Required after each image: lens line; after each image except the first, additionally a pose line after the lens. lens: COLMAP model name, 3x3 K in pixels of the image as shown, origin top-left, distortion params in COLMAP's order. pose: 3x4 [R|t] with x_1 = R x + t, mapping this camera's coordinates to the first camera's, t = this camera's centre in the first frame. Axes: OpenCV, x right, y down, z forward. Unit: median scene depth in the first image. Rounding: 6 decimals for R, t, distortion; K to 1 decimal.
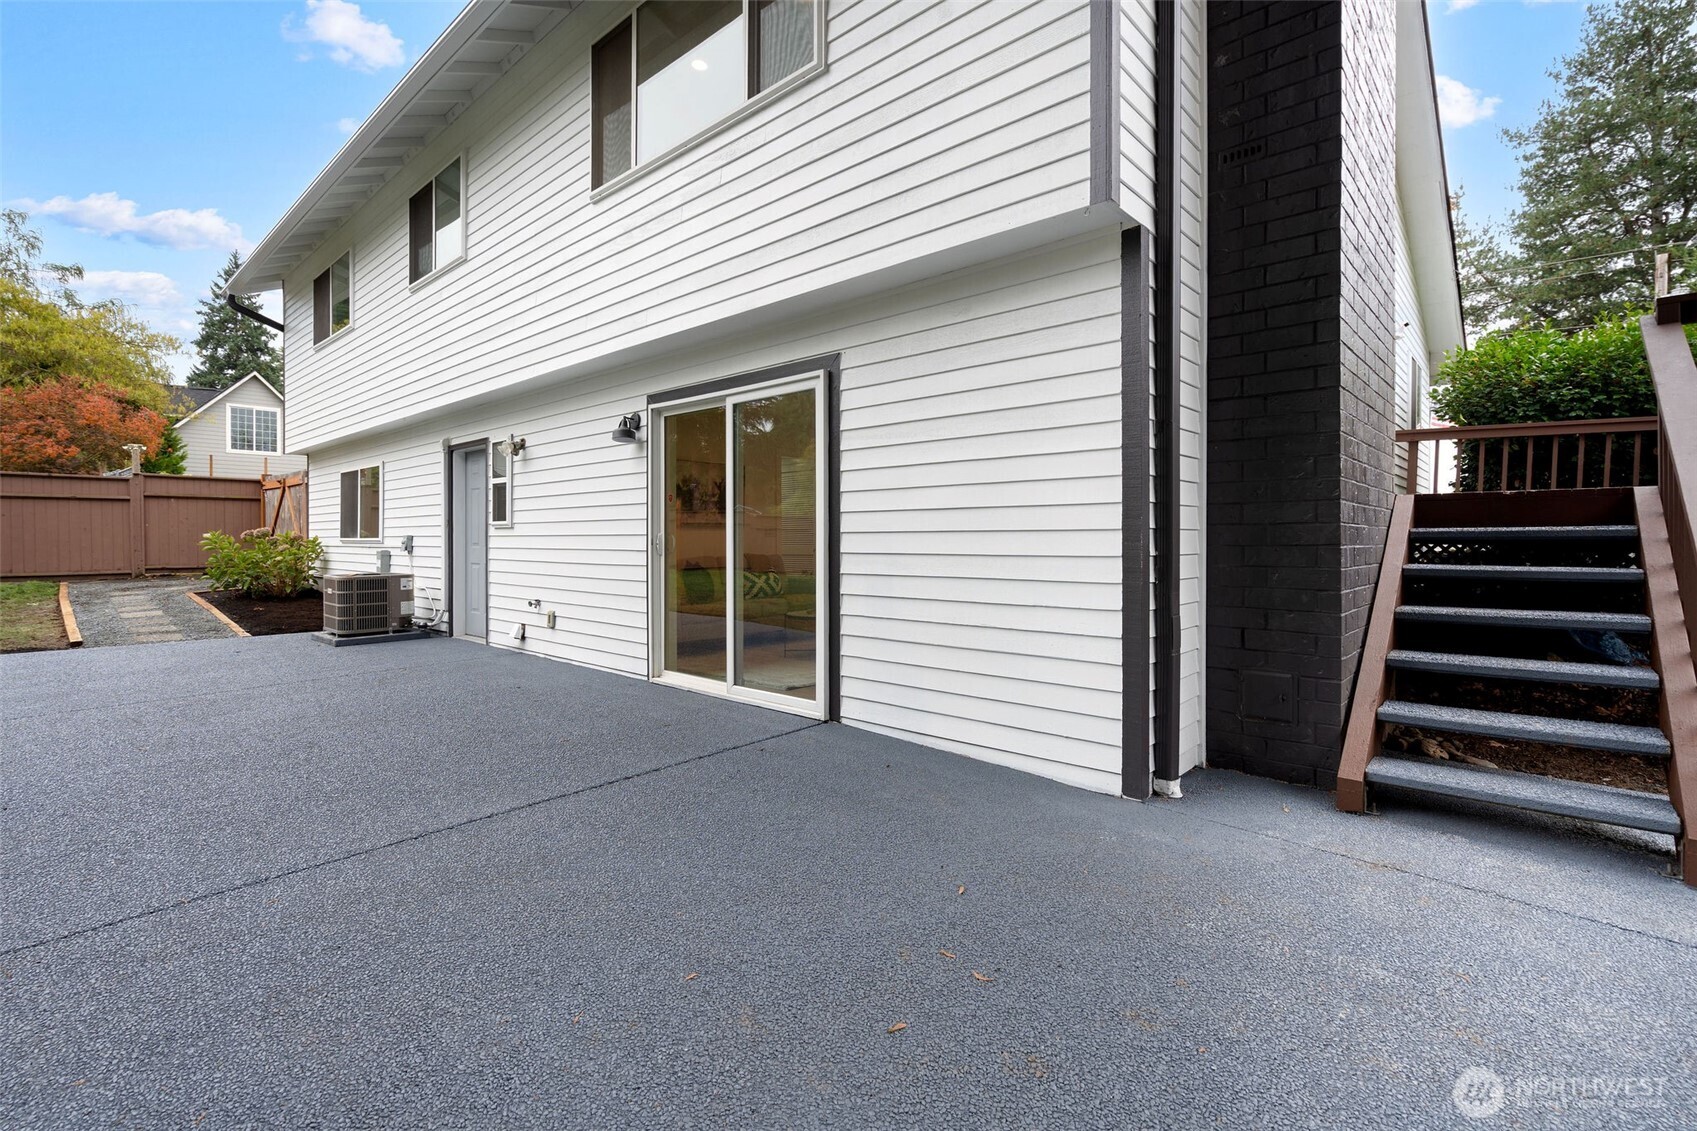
lens RADIAL K [[768.0, 0, 848.0], [0, 768.0, 563.3], [0, 0, 1]] dist [-0.005378, 0.001624]
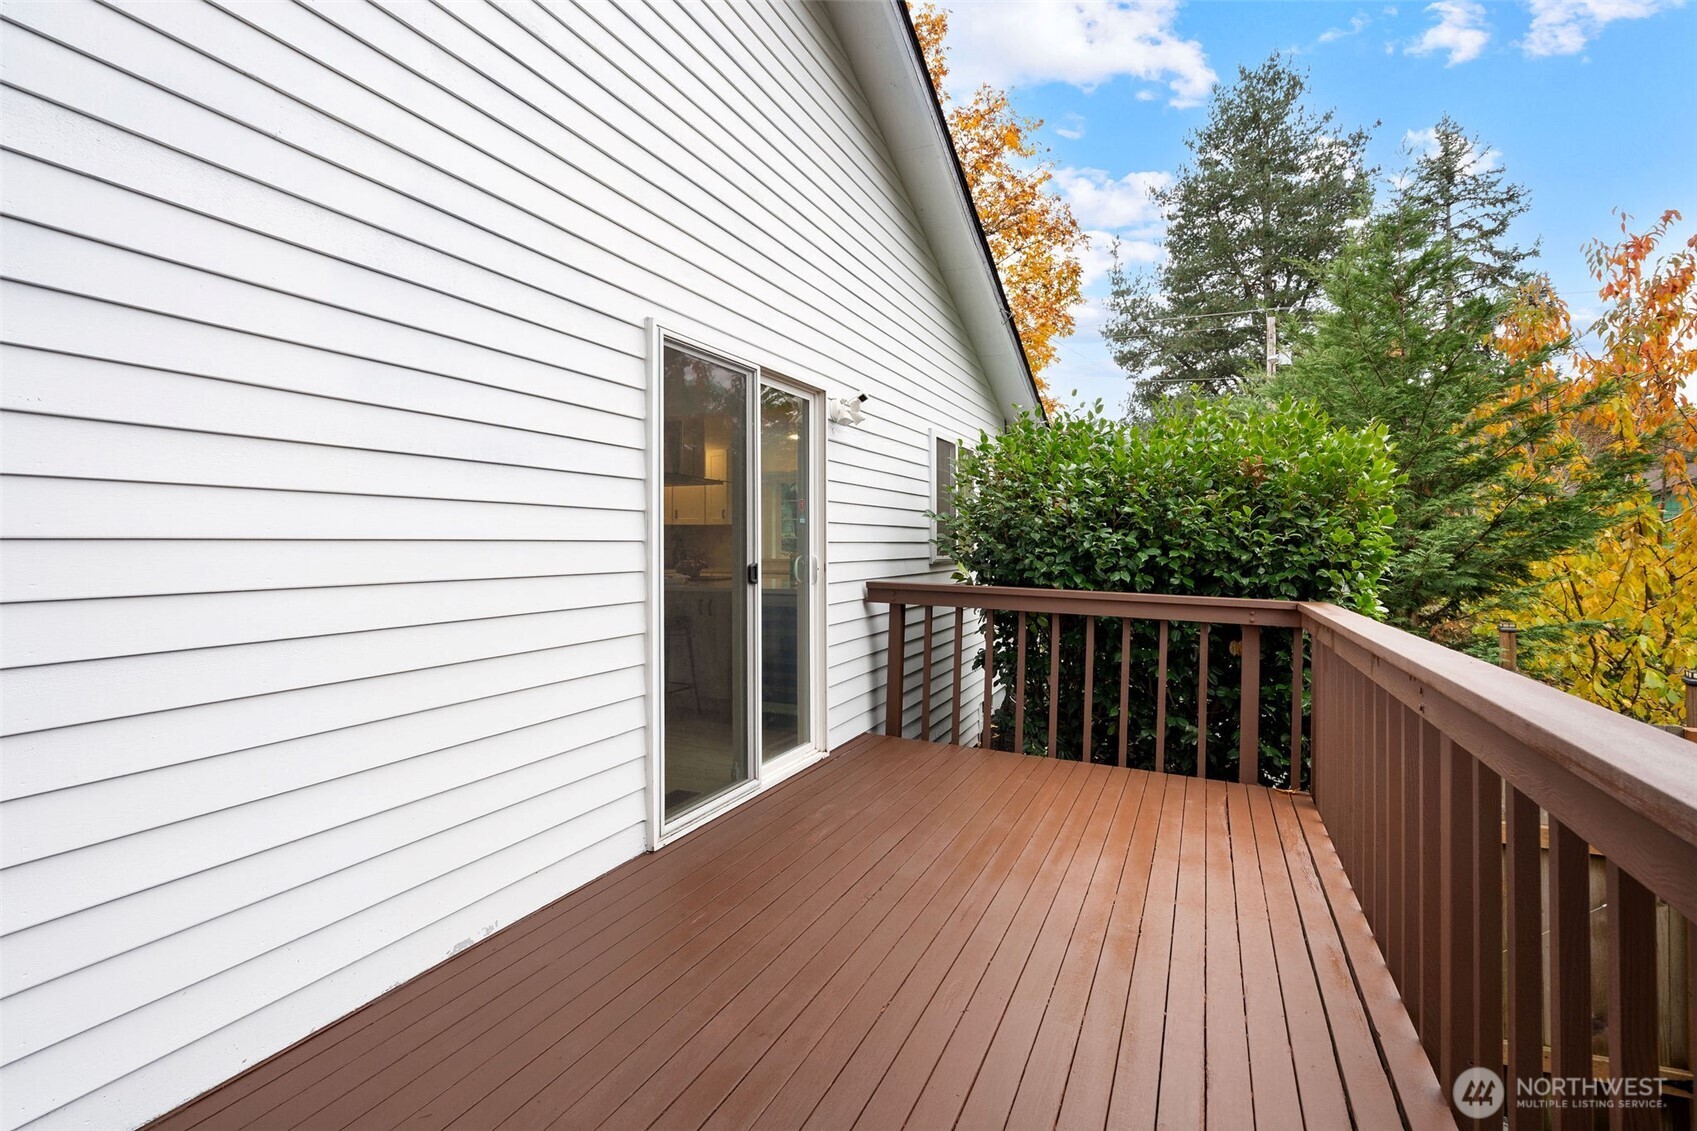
lens RADIAL K [[768.0, 0, 849.1], [0, 768.0, 551.8], [0, 0, 1]] dist [-0.005378, 0.001624]
pose [[0.954915, -0.005960, 0.296820, 0.143724], [0.012233, 0.999739, -0.019281, -0.049571], [-0.296628, 0.022043, 0.954739, 0.126020]]
